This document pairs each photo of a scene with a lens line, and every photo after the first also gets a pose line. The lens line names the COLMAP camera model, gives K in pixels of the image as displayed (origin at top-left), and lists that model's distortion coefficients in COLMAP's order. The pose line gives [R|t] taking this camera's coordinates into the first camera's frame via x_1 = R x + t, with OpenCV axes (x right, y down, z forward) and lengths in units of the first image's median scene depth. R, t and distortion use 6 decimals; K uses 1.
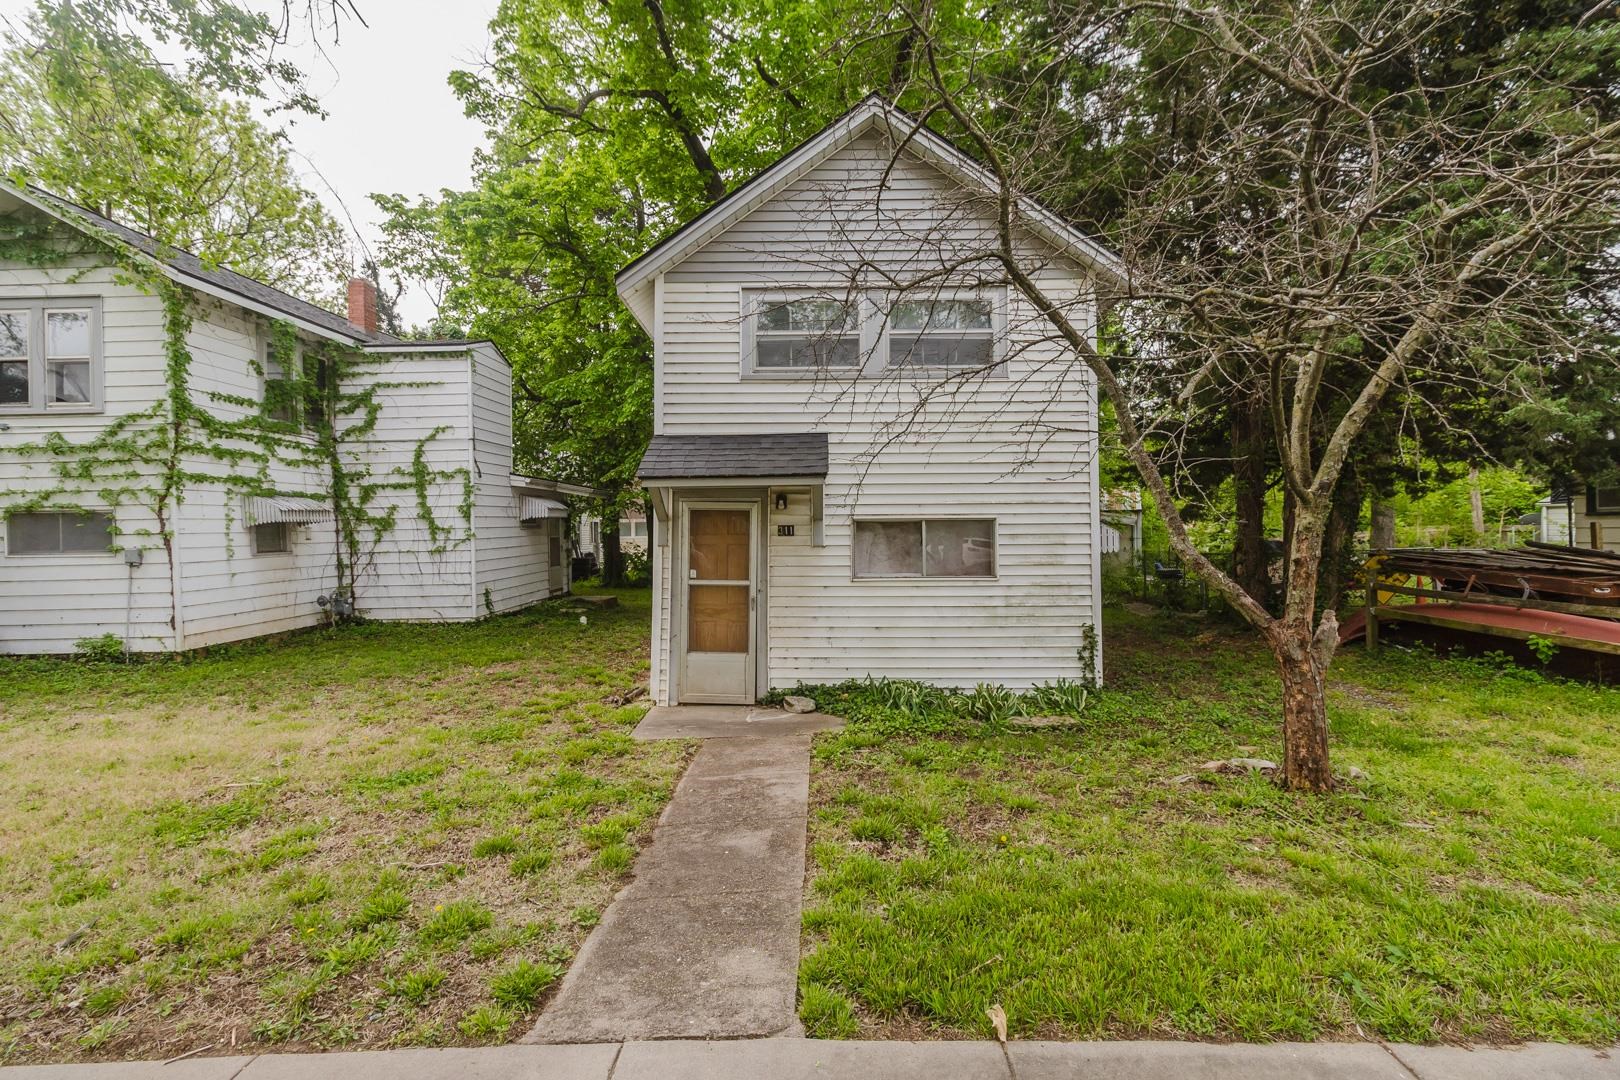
lens RADIAL K [[741.6, 0, 807.9], [0, 741.6, 529.4], [0, 0, 1]] dist [0.004402, 0.000161]
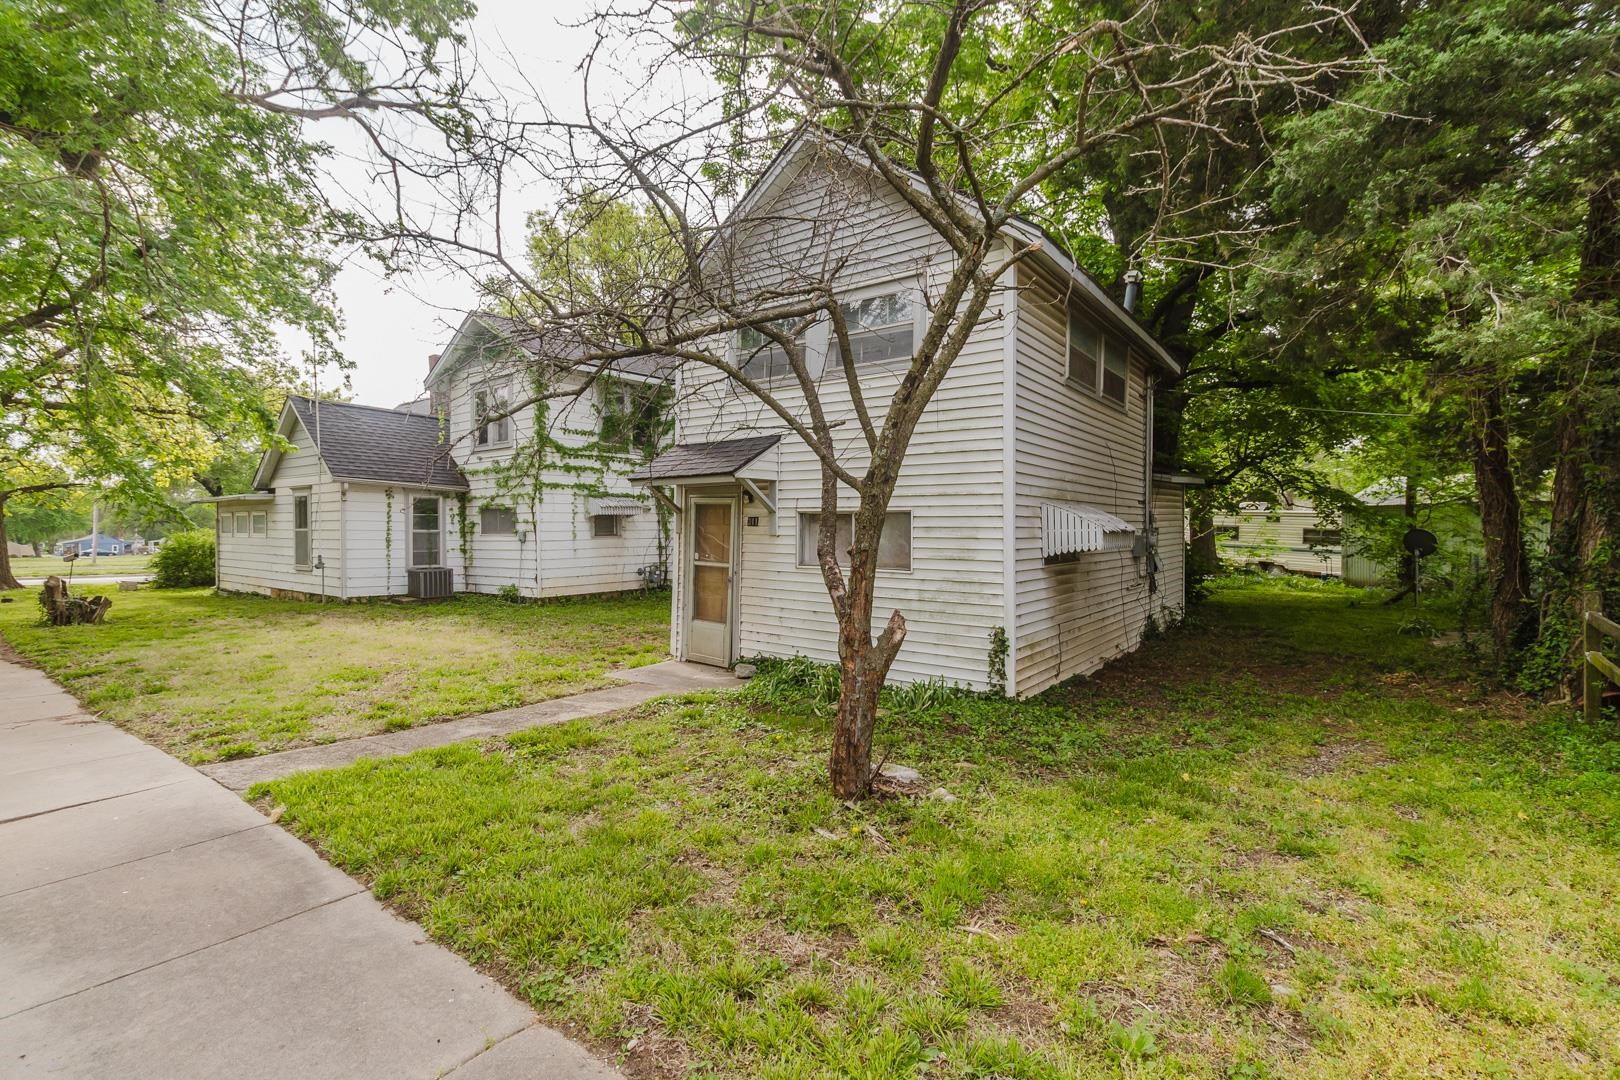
lens RADIAL K [[741.6, 0, 807.9], [0, 741.6, 529.4], [0, 0, 1]] dist [0.004402, 0.000161]
pose [[0.803074, 0.013021, -0.595737, 0.485064], [-0.009190, 0.999913, 0.009466, 0.001409], [0.595809, -0.002127, 0.803124, 0.082613]]
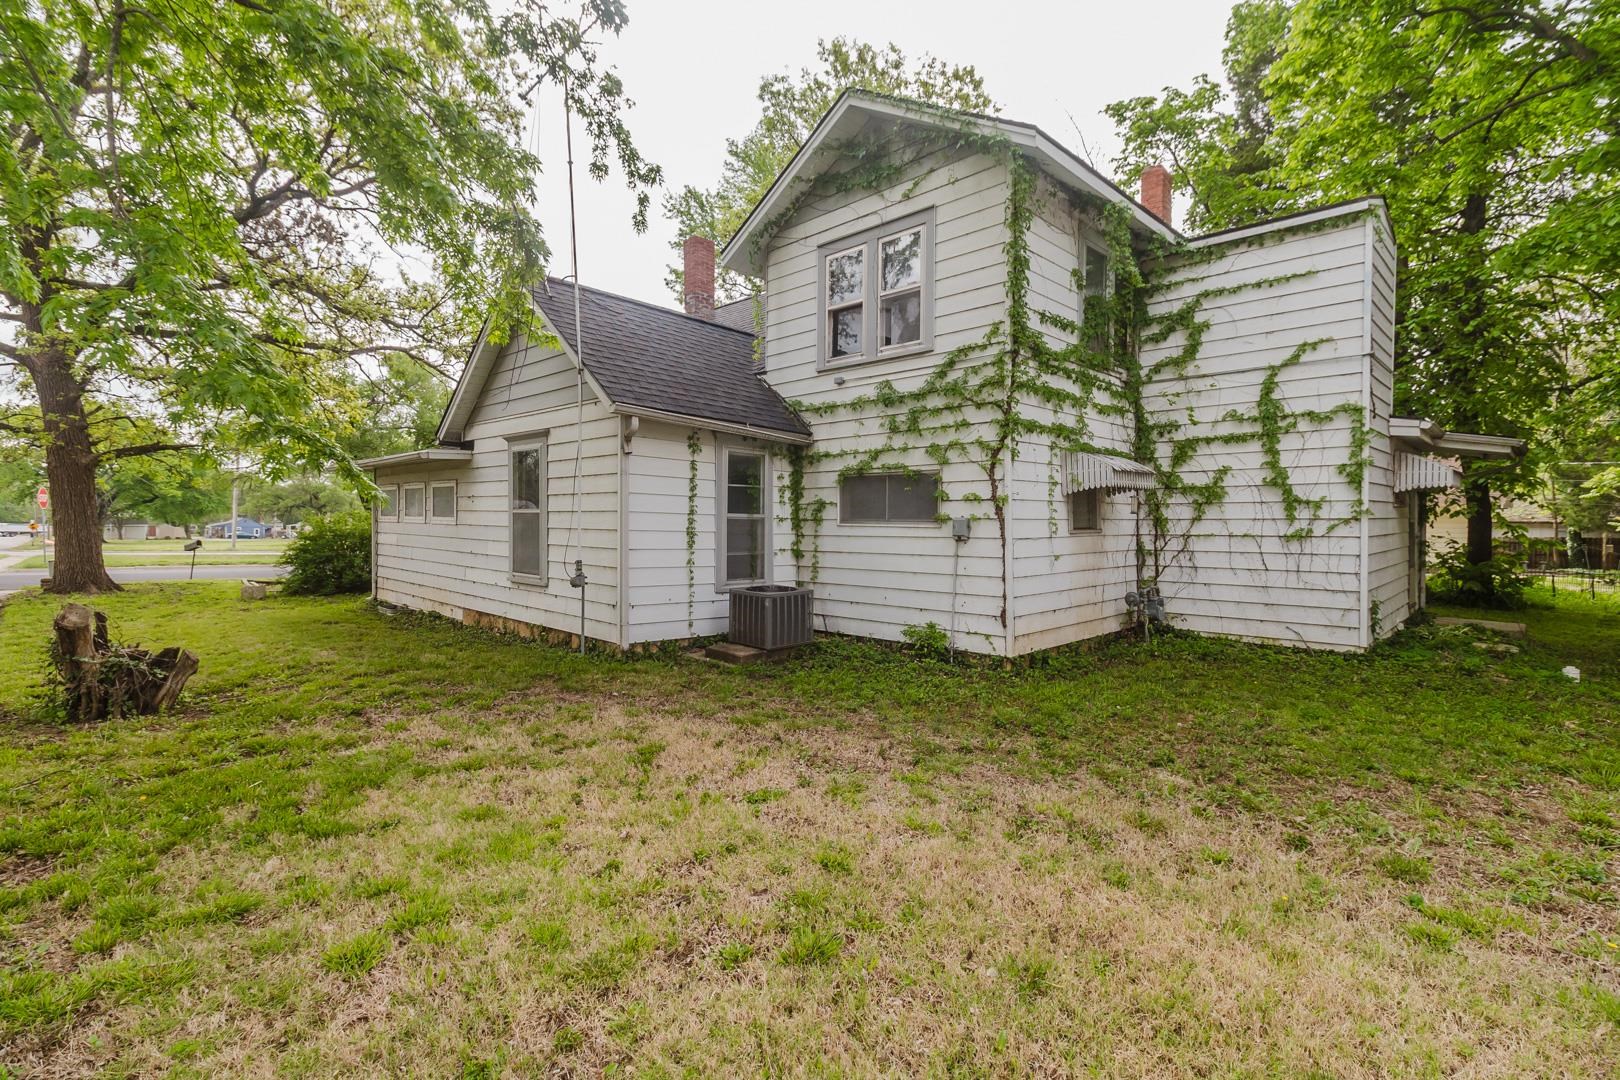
lens RADIAL K [[741.6, 0, 807.9], [0, 741.6, 529.4], [0, 0, 1]] dist [0.004402, 0.000161]
pose [[0.729579, 0.030285, -0.683226, -0.447154], [-0.020944, 0.999540, 0.021941, 0.021738], [0.683576, -0.001698, 0.729878, 0.290183]]
